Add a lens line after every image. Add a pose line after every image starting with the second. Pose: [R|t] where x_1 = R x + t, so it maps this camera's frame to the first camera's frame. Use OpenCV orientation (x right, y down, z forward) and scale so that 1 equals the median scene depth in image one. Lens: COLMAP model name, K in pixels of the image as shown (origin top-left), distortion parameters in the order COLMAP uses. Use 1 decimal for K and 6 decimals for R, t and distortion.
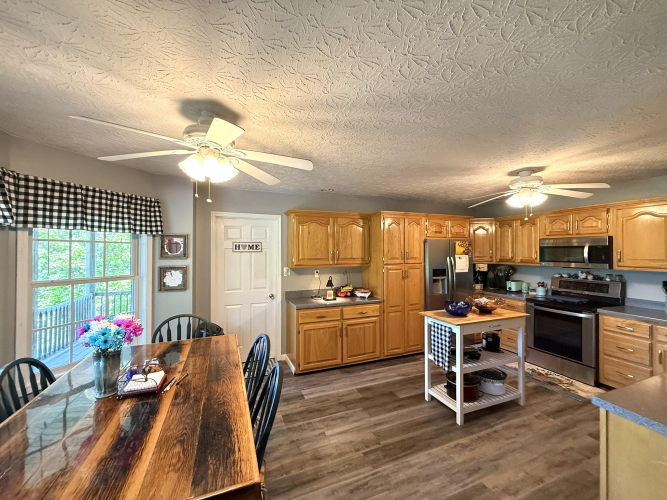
lens RADIAL K [[266.7, 0, 333.3], [0, 266.7, 249.7], [0, 0, 1]] dist [0.001011, -0.000012]
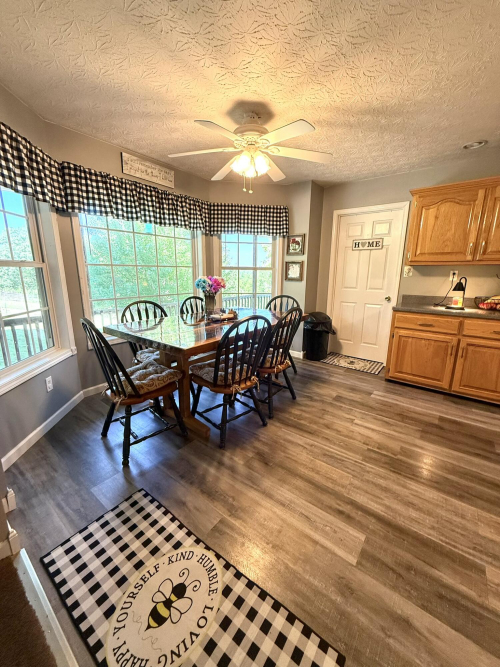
lens RADIAL K [[266.7, 0, 249.0], [0, 266.7, 331.9], [0, 0, 1]] dist [0.001011, -0.000012]
pose [[0.504620, 0.197352, -0.840482, 0.417258], [-0.005978, 0.974298, 0.225184, 0.103867], [0.863321, -0.108608, 0.492830, 0.147979]]
